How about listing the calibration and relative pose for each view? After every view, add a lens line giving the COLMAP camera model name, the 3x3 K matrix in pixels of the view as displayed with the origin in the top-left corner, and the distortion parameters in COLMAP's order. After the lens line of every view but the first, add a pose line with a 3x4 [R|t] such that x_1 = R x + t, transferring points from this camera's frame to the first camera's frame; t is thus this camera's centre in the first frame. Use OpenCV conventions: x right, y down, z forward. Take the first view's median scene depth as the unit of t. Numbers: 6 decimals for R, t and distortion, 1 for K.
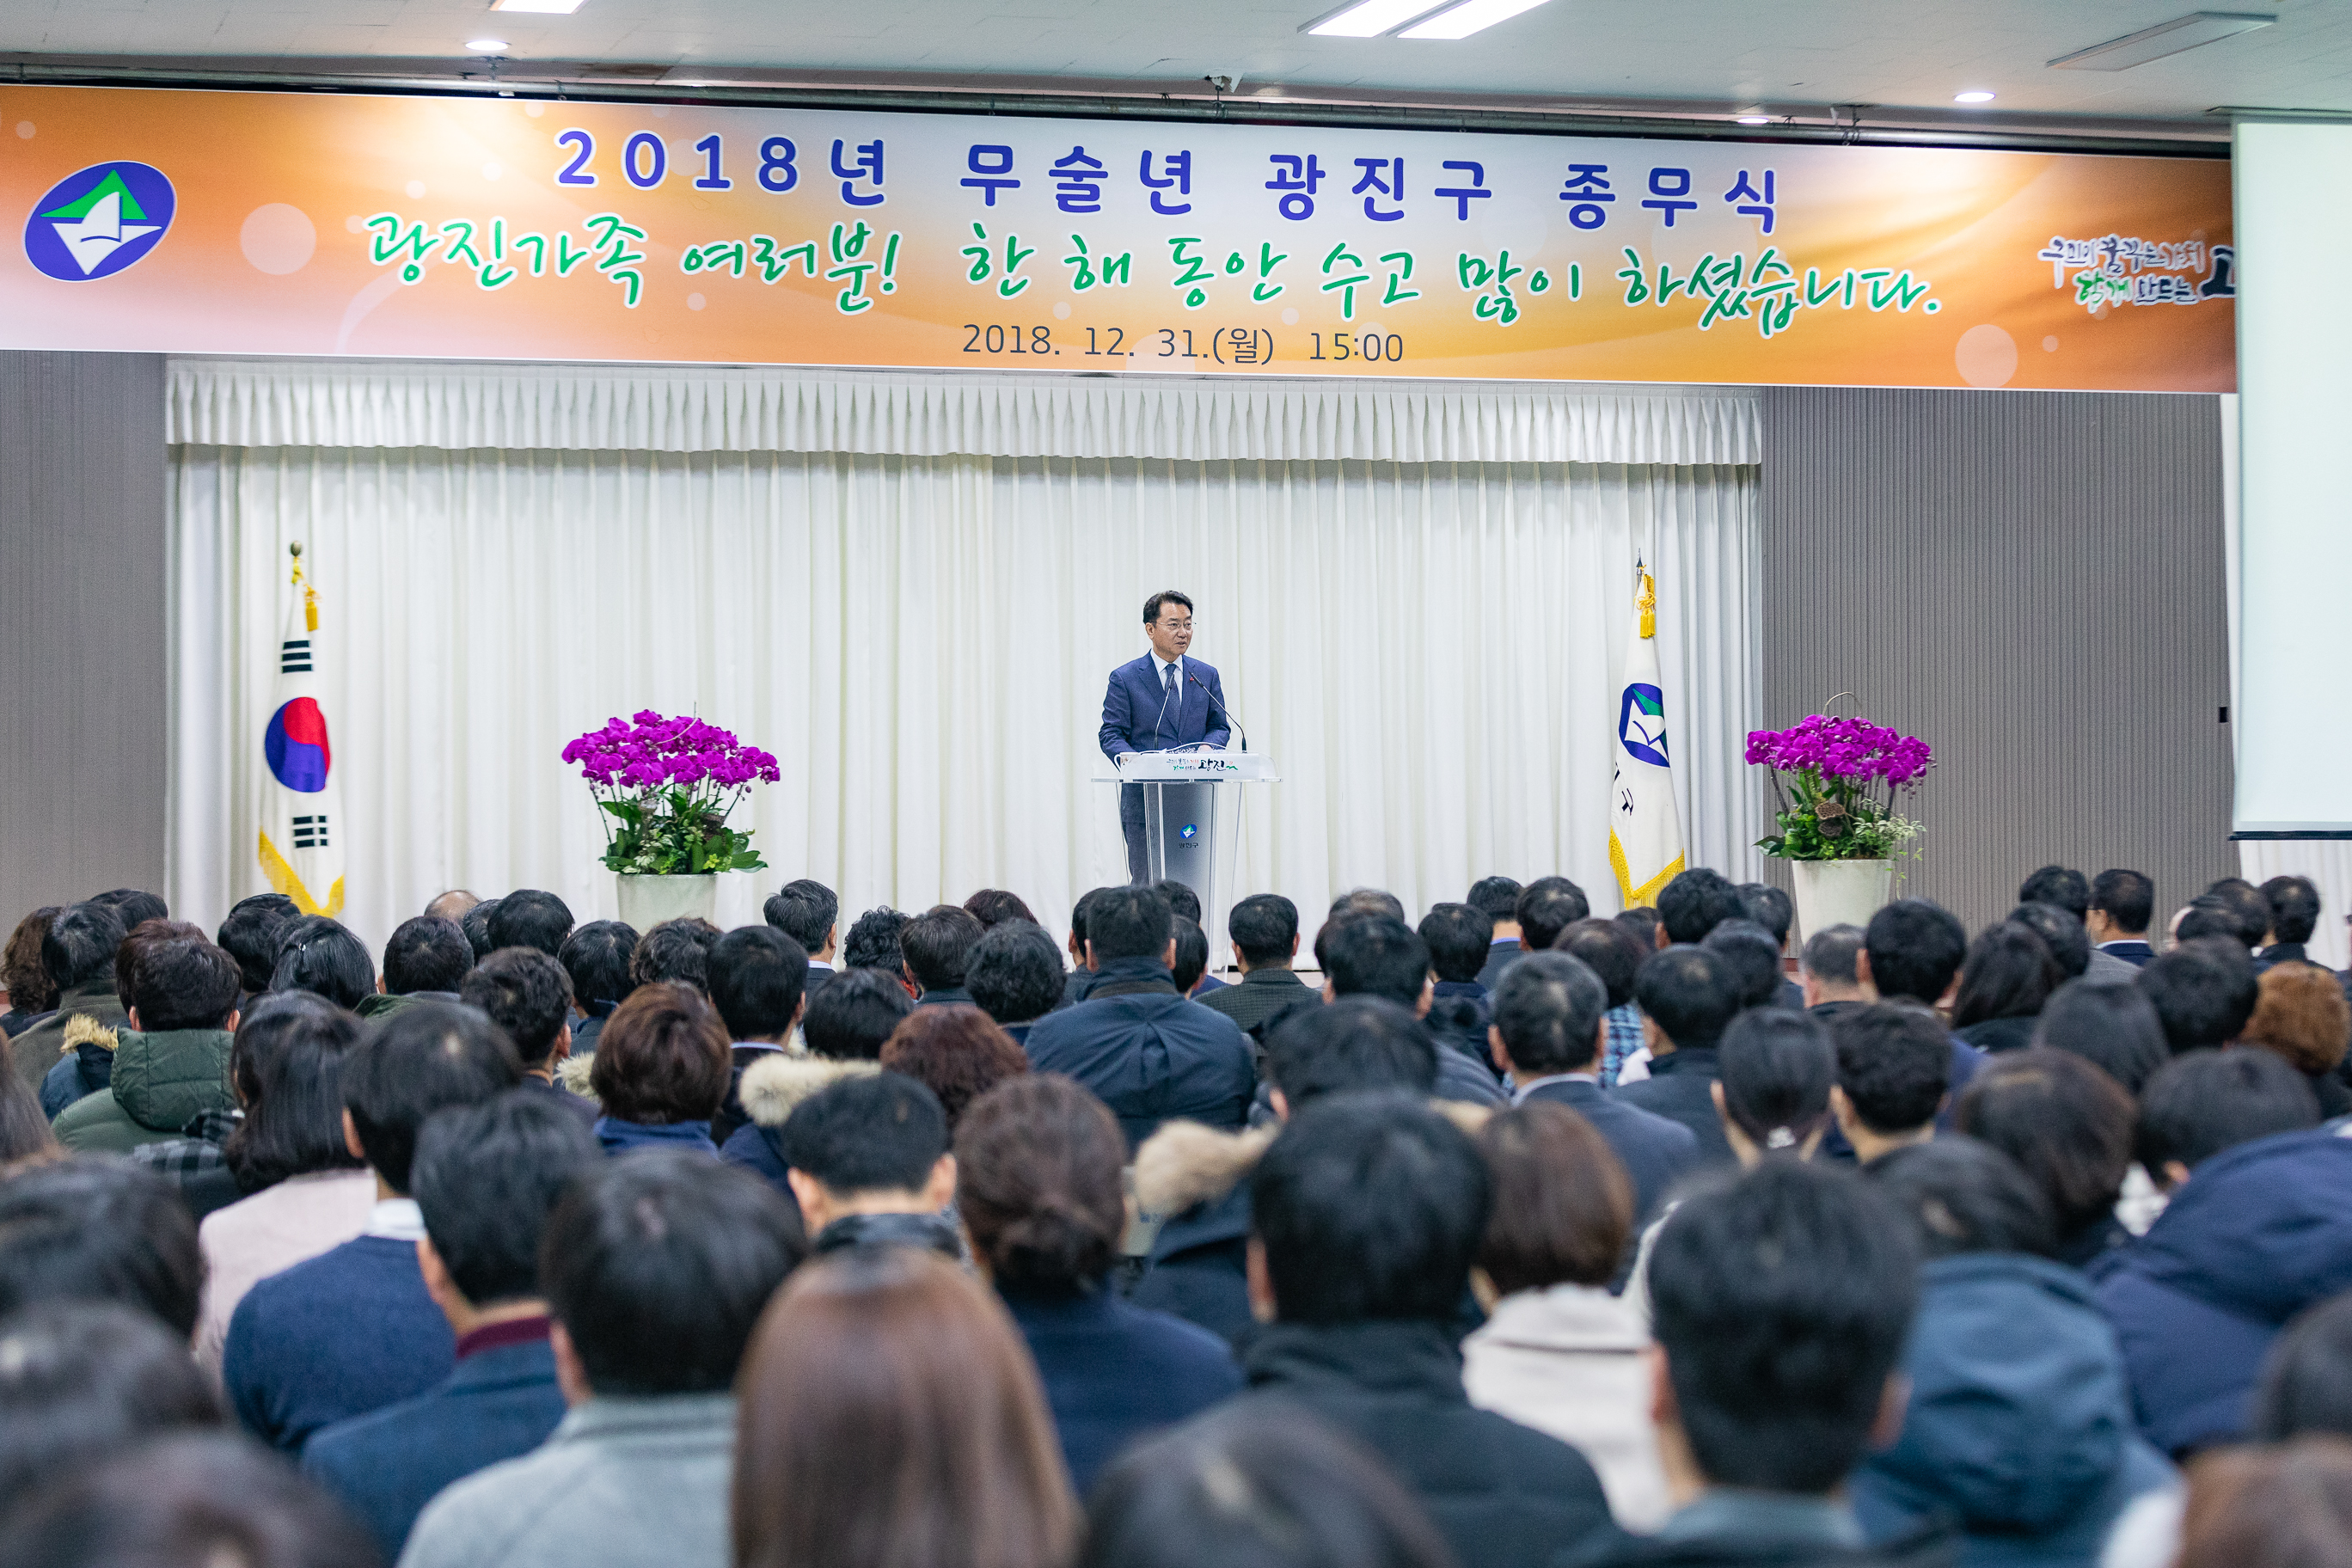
lens RADIAL K [[4965.7, 0, 1232.9], [0, 4965.7, 839.4], [0, 0, 1]] dist [-0.131216, 0.000000]
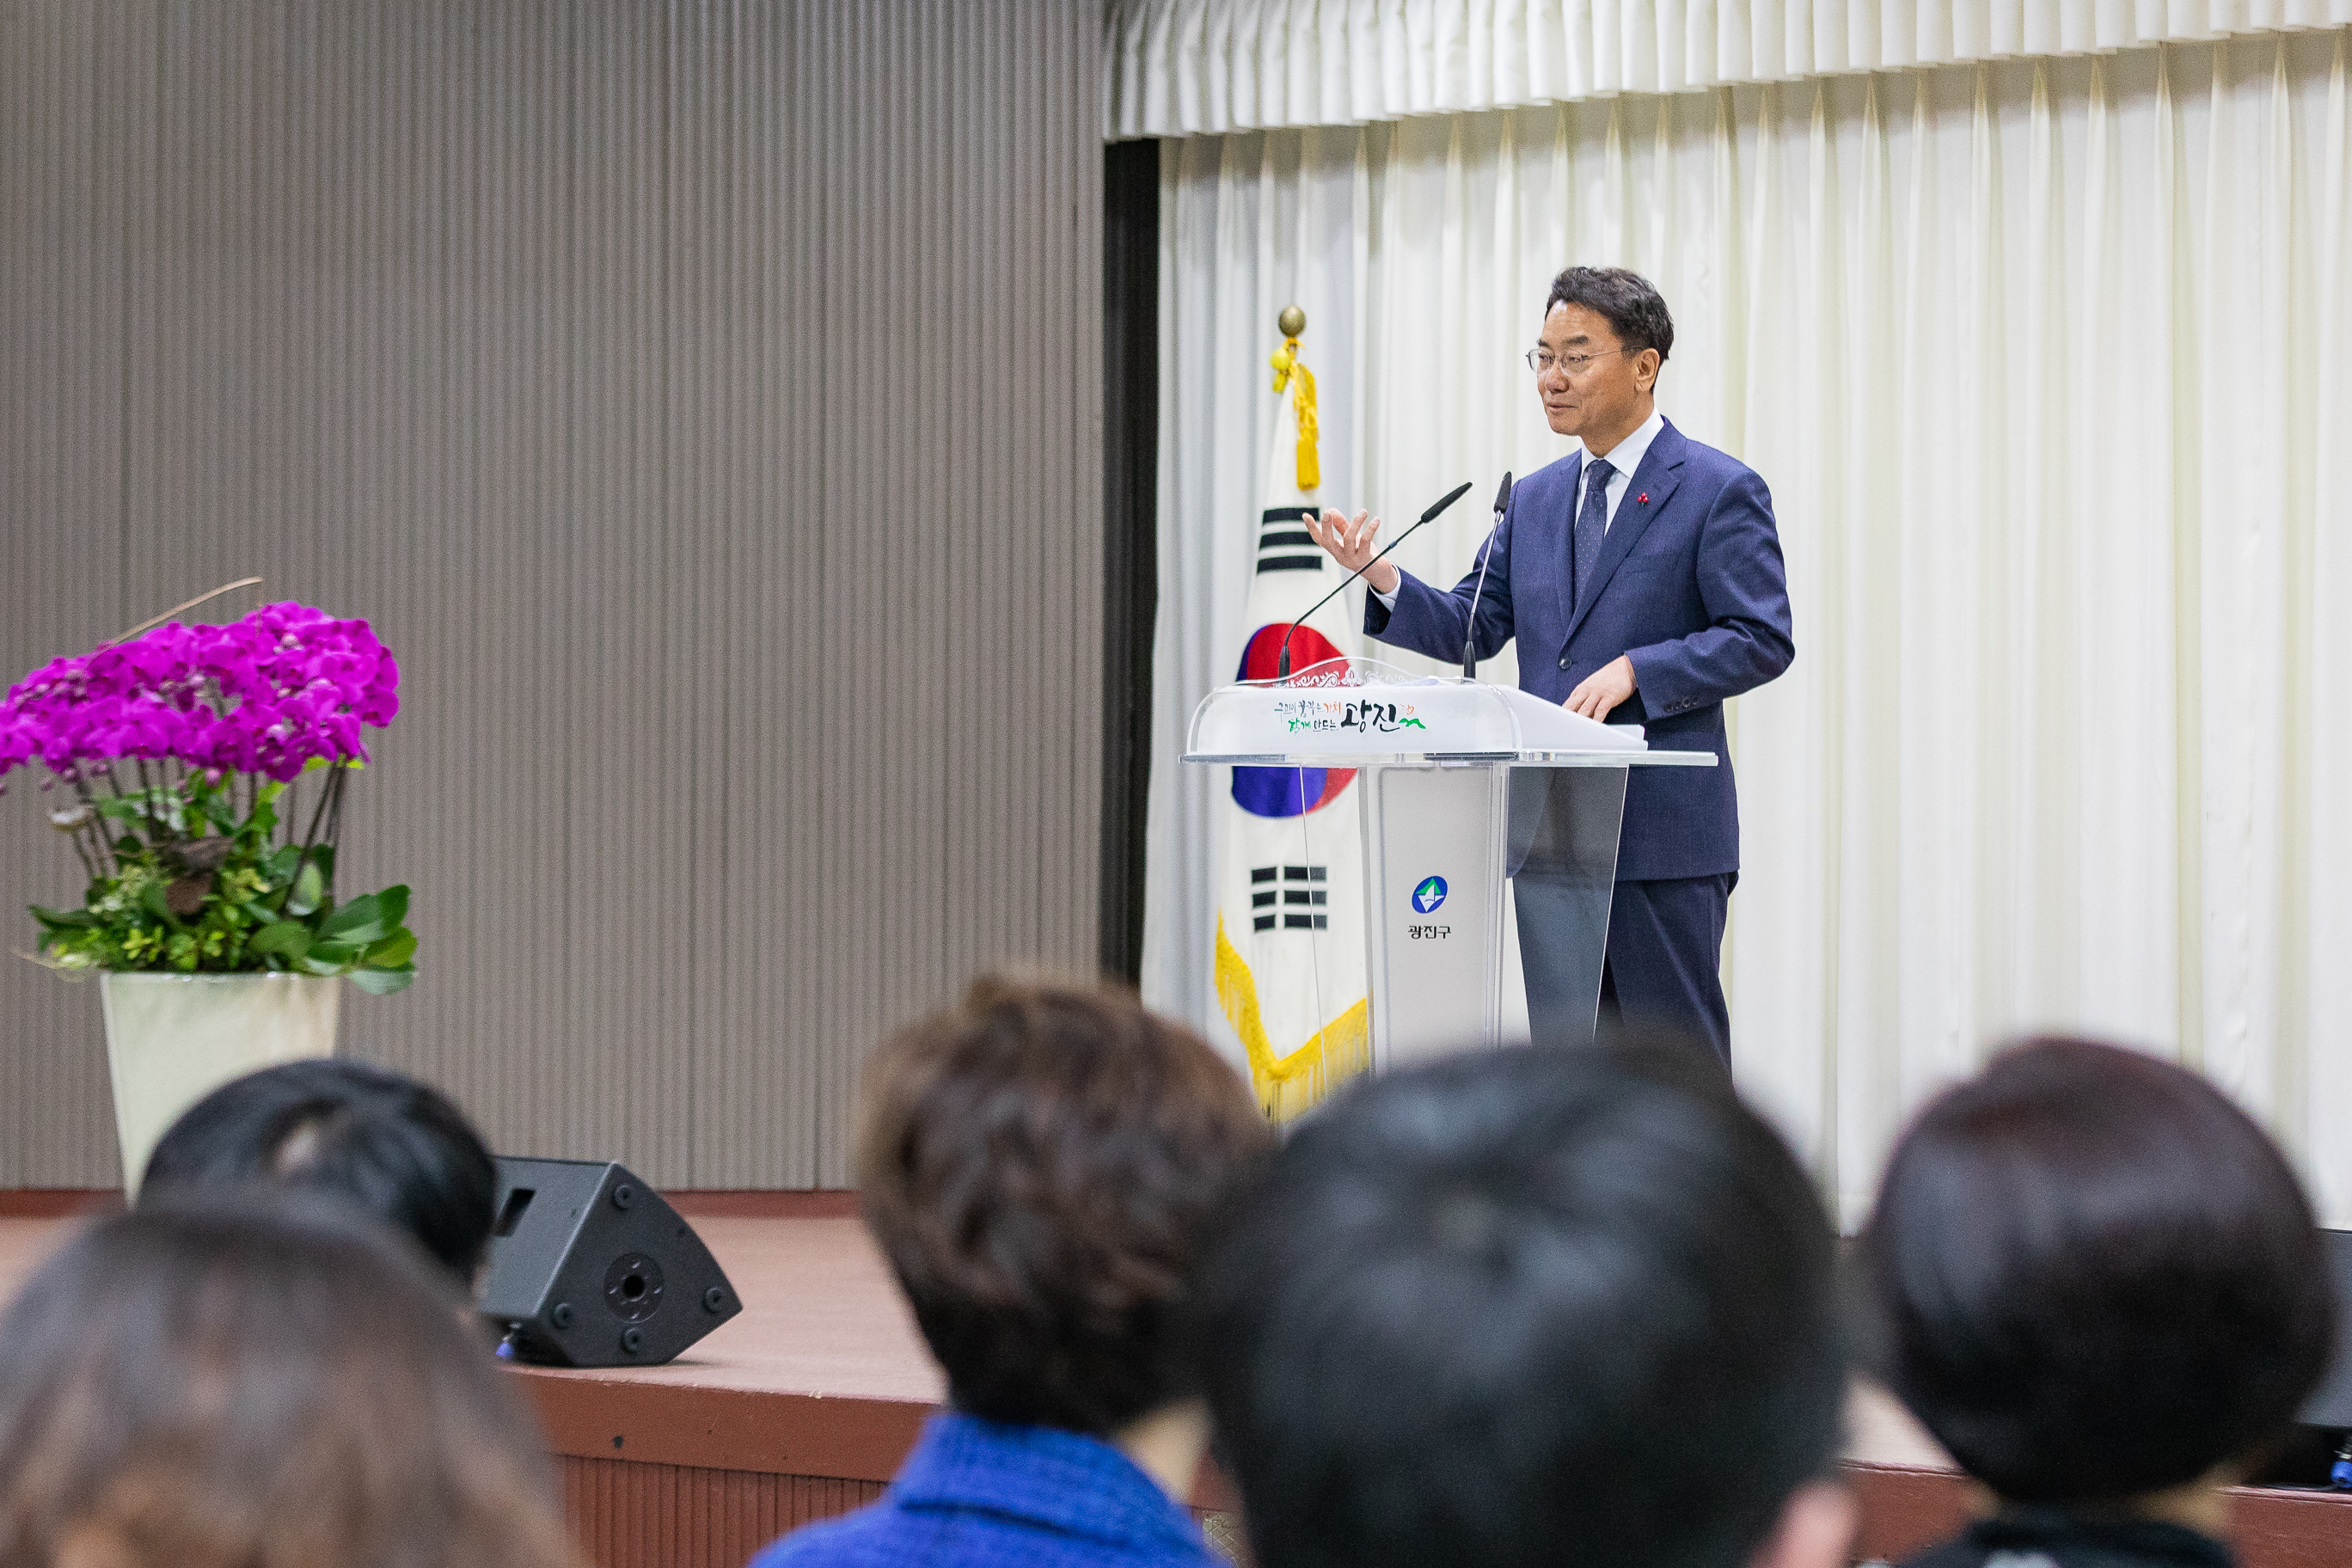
lens RADIAL K [[6586.9, 0, 1168.0], [0, 6586.9, 772.5], [0, 0, 1]] dist [0.013915, 0.000000]
pose [[0.507292, -0.007874, -0.861738, 0.421686], [-0.018525, 0.999628, -0.020039, -0.000896], [0.861575, 0.026130, 0.506957, 0.754306]]
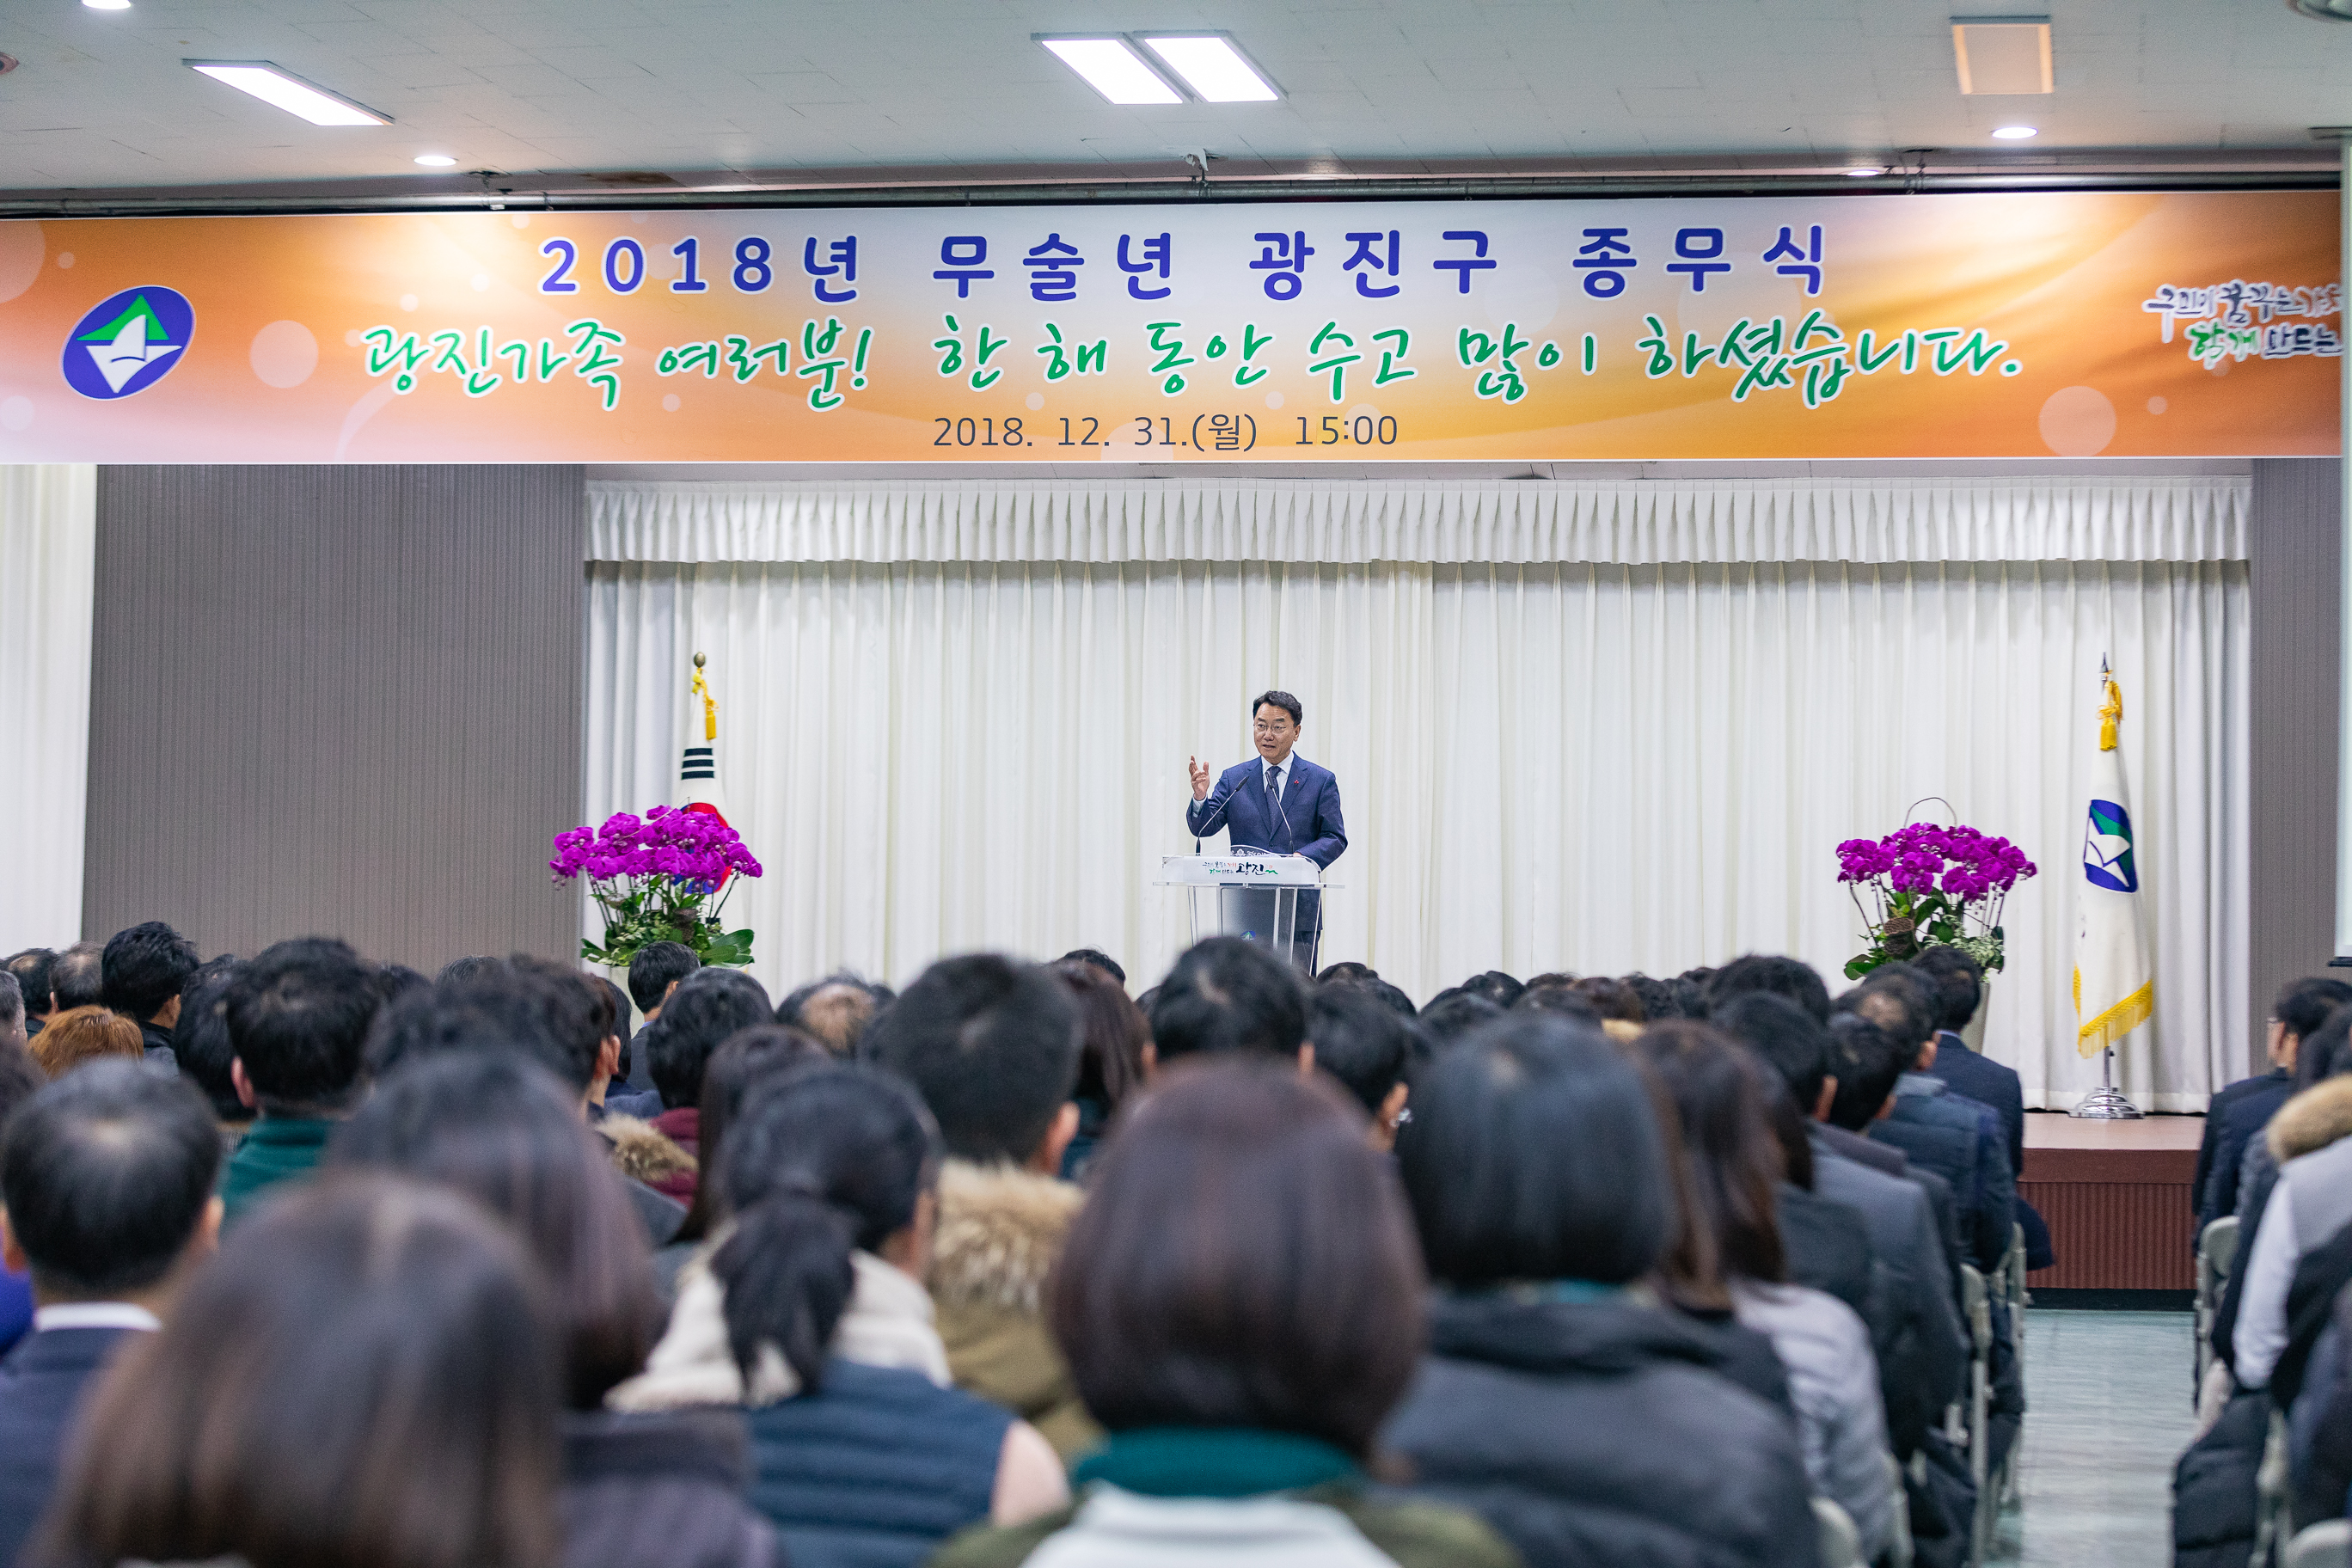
lens RADIAL K [[4965.7, 0, 1208.9], [0, 4965.7, 720.0], [0, 0, 1]] dist [-0.131216, 0.000000]
pose [[0.893900, -0.003404, -0.448253, 0.425861], [-0.023033, 0.998301, -0.053513, 0.007867], [0.447674, 0.058160, 0.892303, 0.139696]]
